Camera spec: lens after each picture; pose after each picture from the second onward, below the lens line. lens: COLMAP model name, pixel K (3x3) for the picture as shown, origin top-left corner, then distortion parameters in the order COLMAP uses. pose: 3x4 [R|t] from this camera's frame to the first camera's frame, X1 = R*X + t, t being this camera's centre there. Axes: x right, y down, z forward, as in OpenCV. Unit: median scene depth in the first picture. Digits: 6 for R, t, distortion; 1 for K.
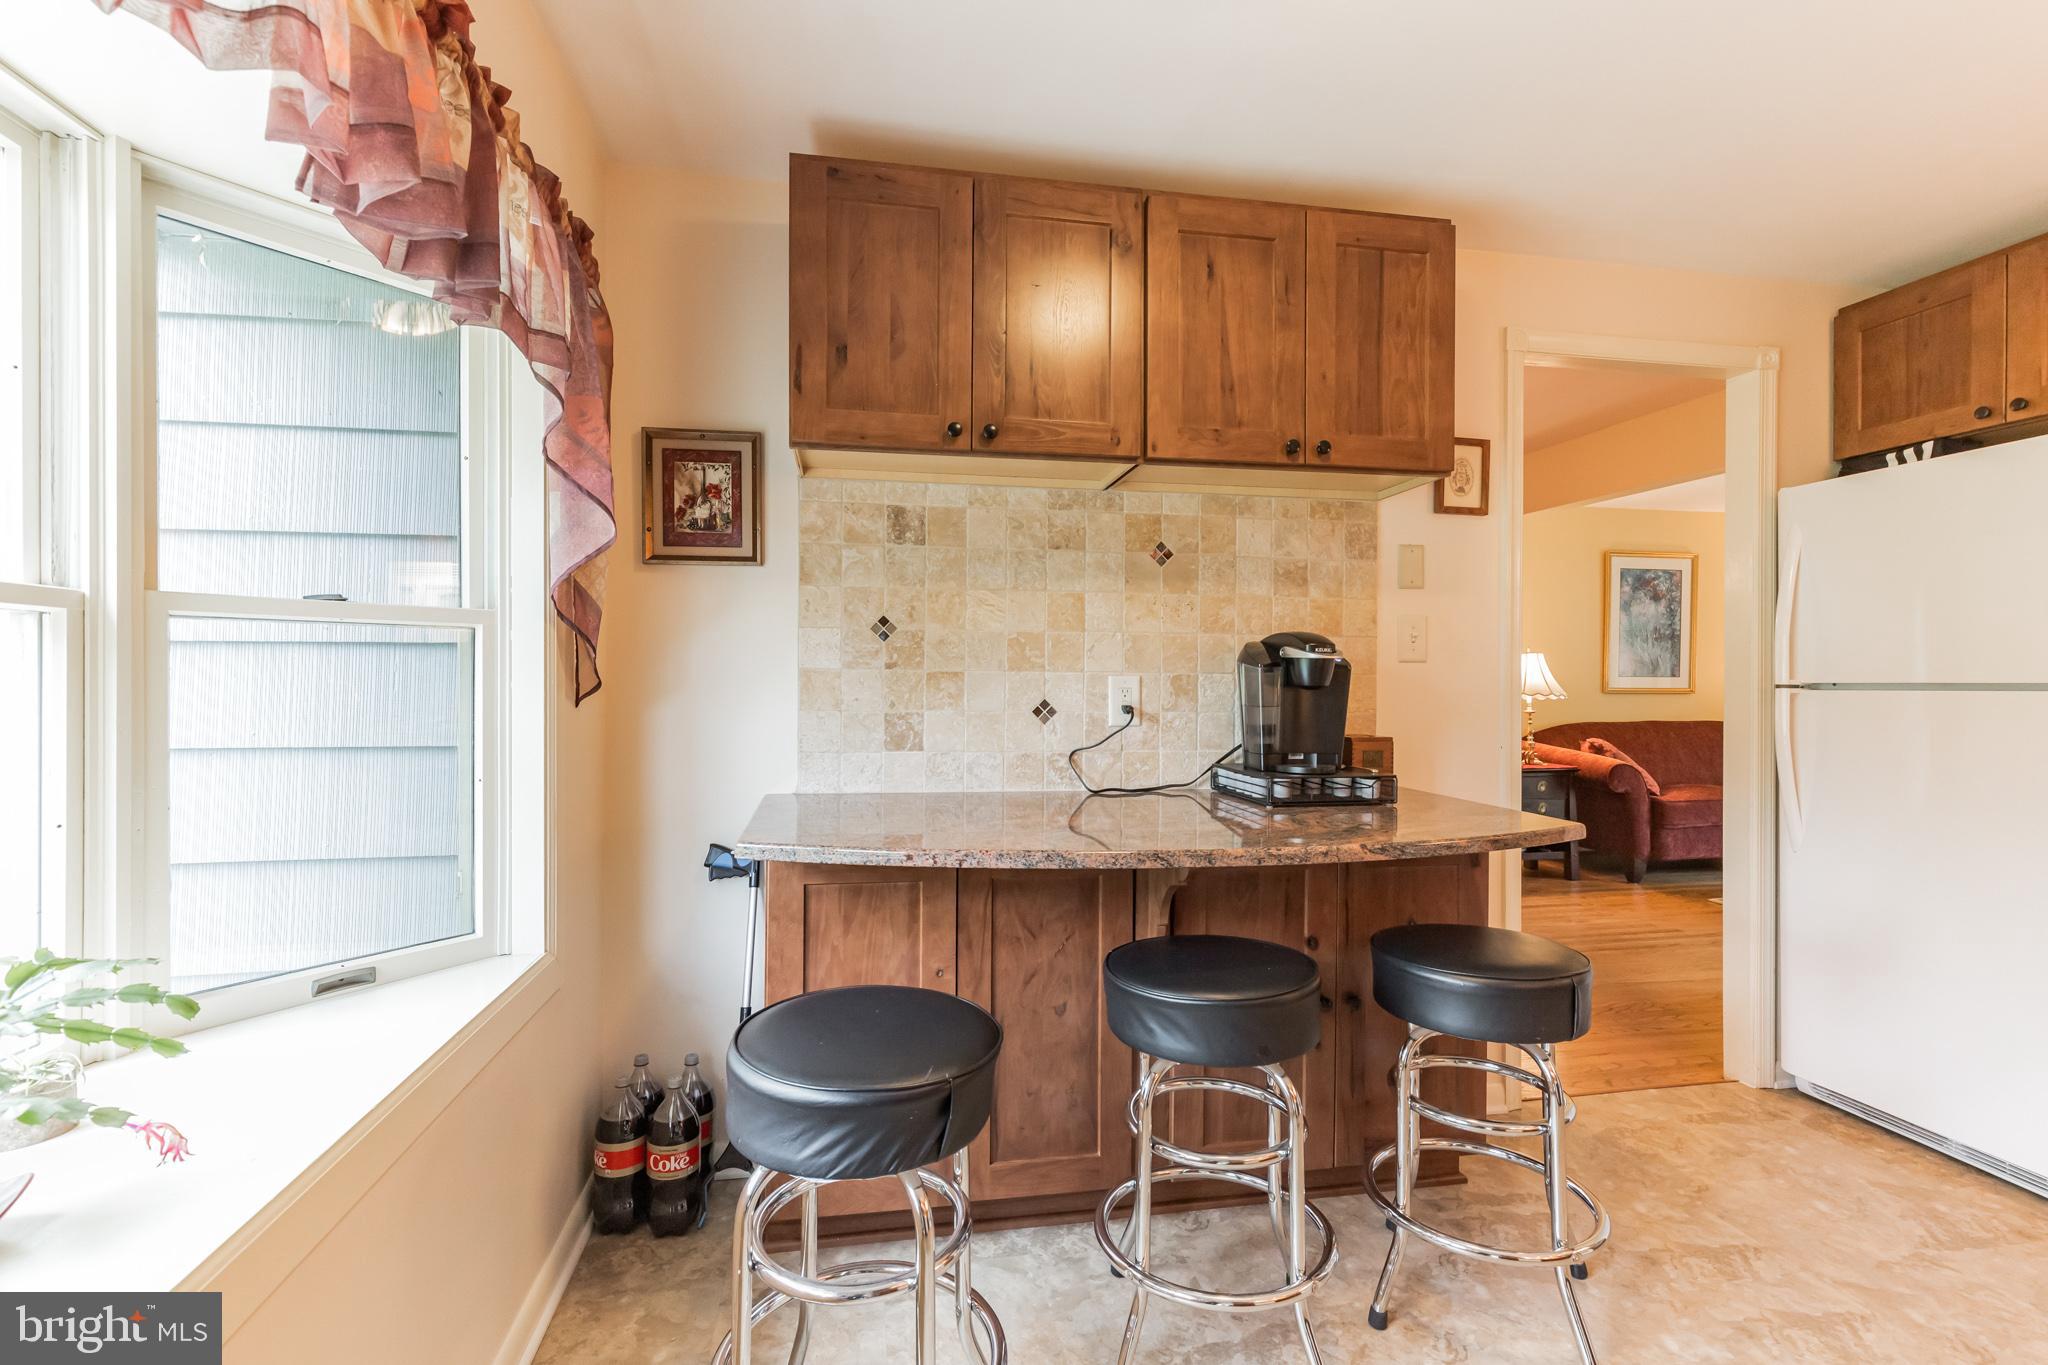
lens RADIAL K [[940.0, 0, 1025.1], [0, 940.0, 679.5], [0, 0, 1]] dist [0.009096, 0.000231]
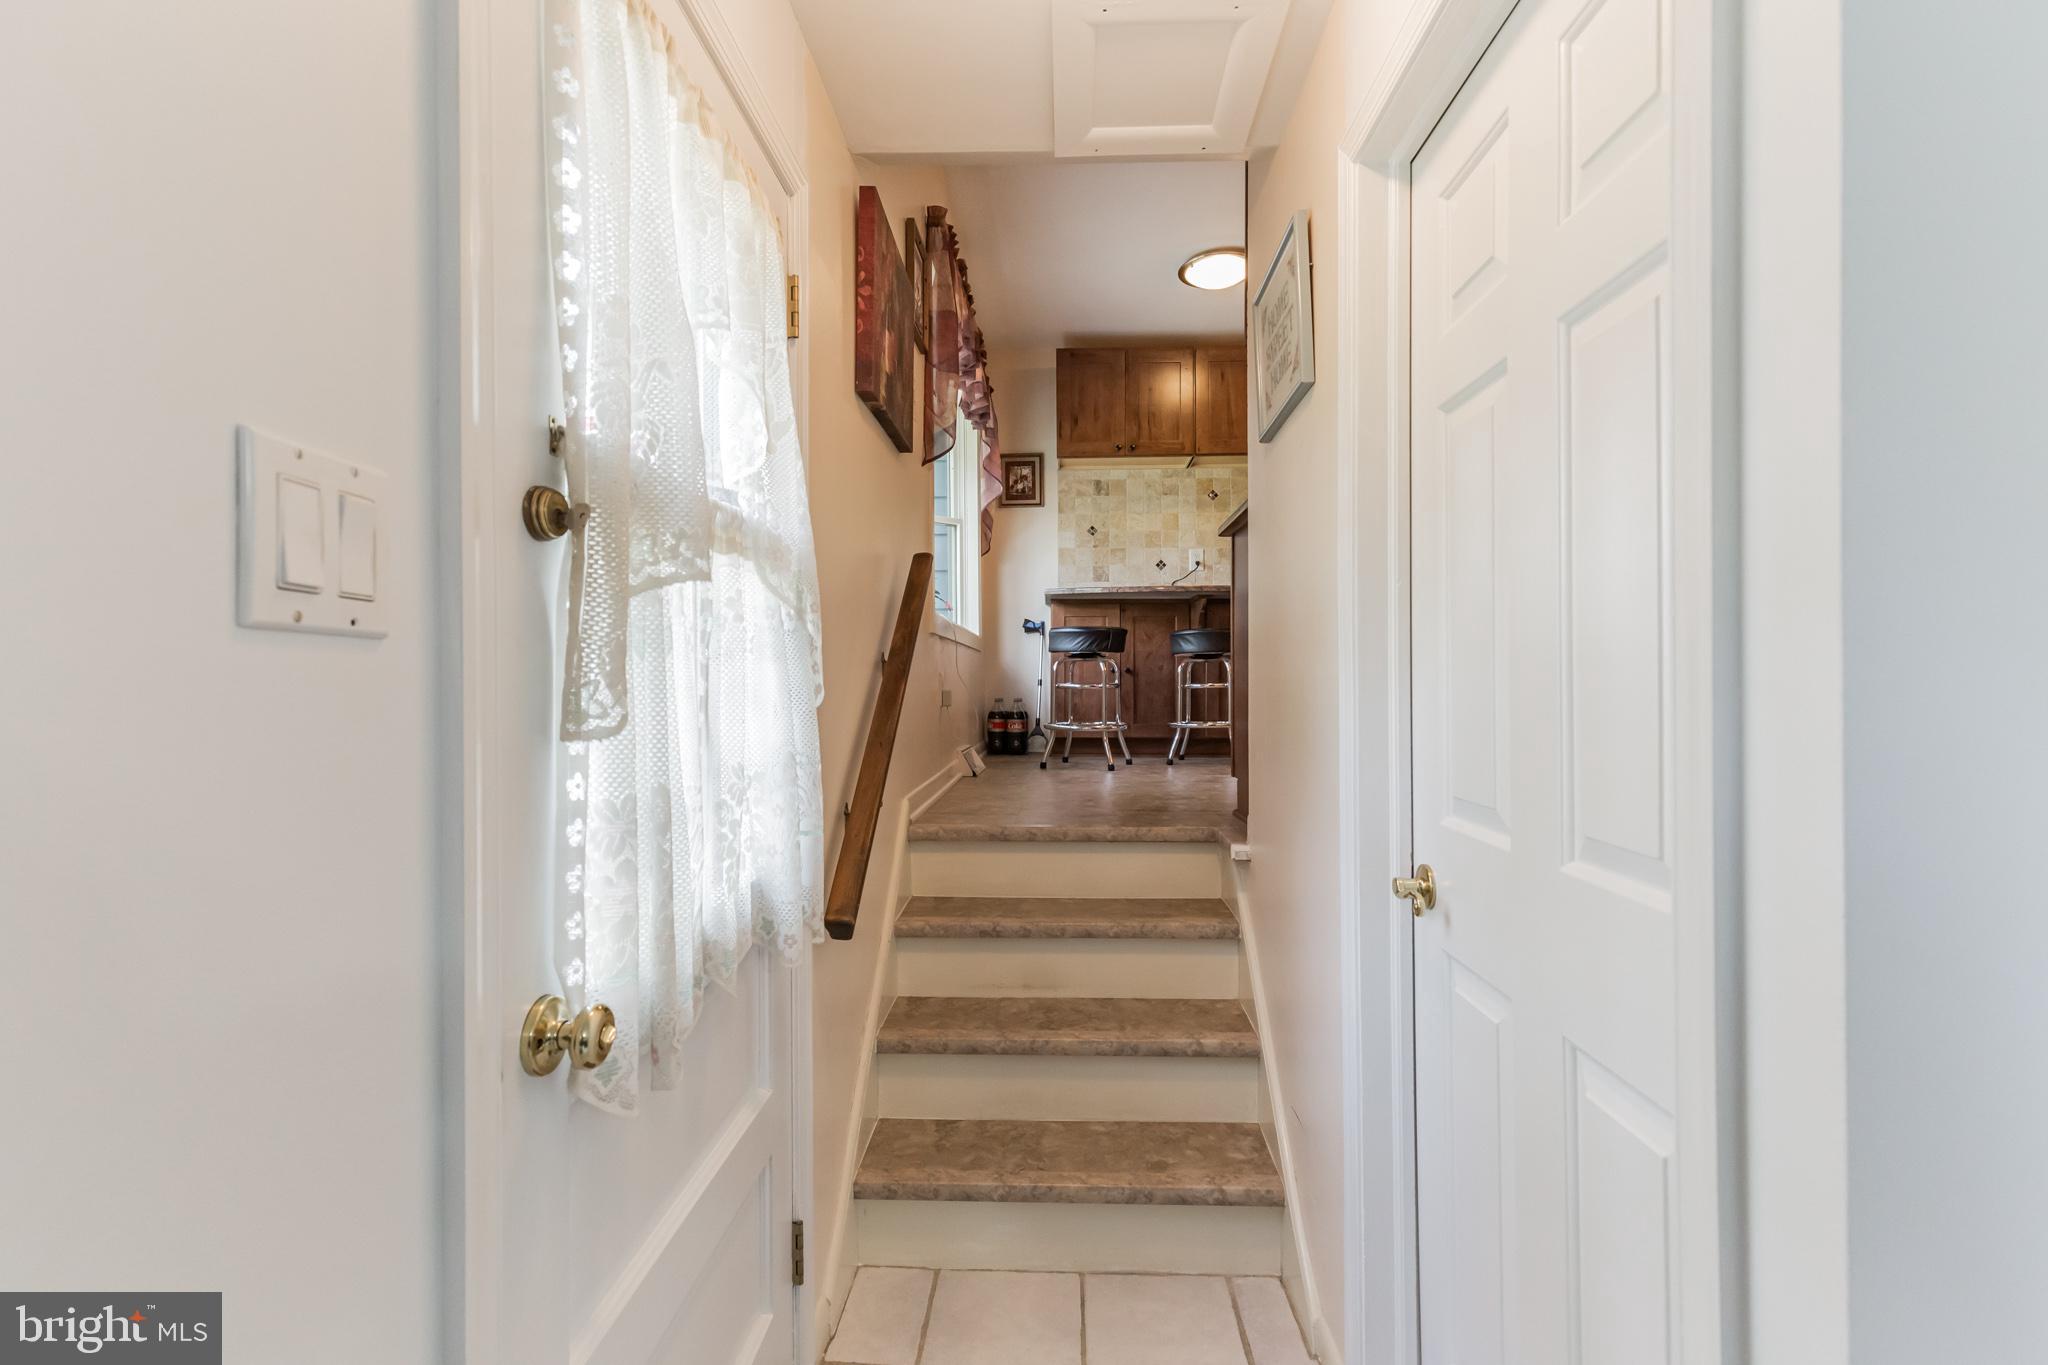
lens RADIAL K [[940.0, 0, 1029.6], [0, 940.0, 682.8], [0, 0, 1]] dist [0.009096, 0.000231]
pose [[0.974424, -0.006409, -0.224624, 0.239159], [0.006649, 0.999978, 0.000312, 0.343998], [0.224617, -0.001797, 0.974445, -1.431632]]
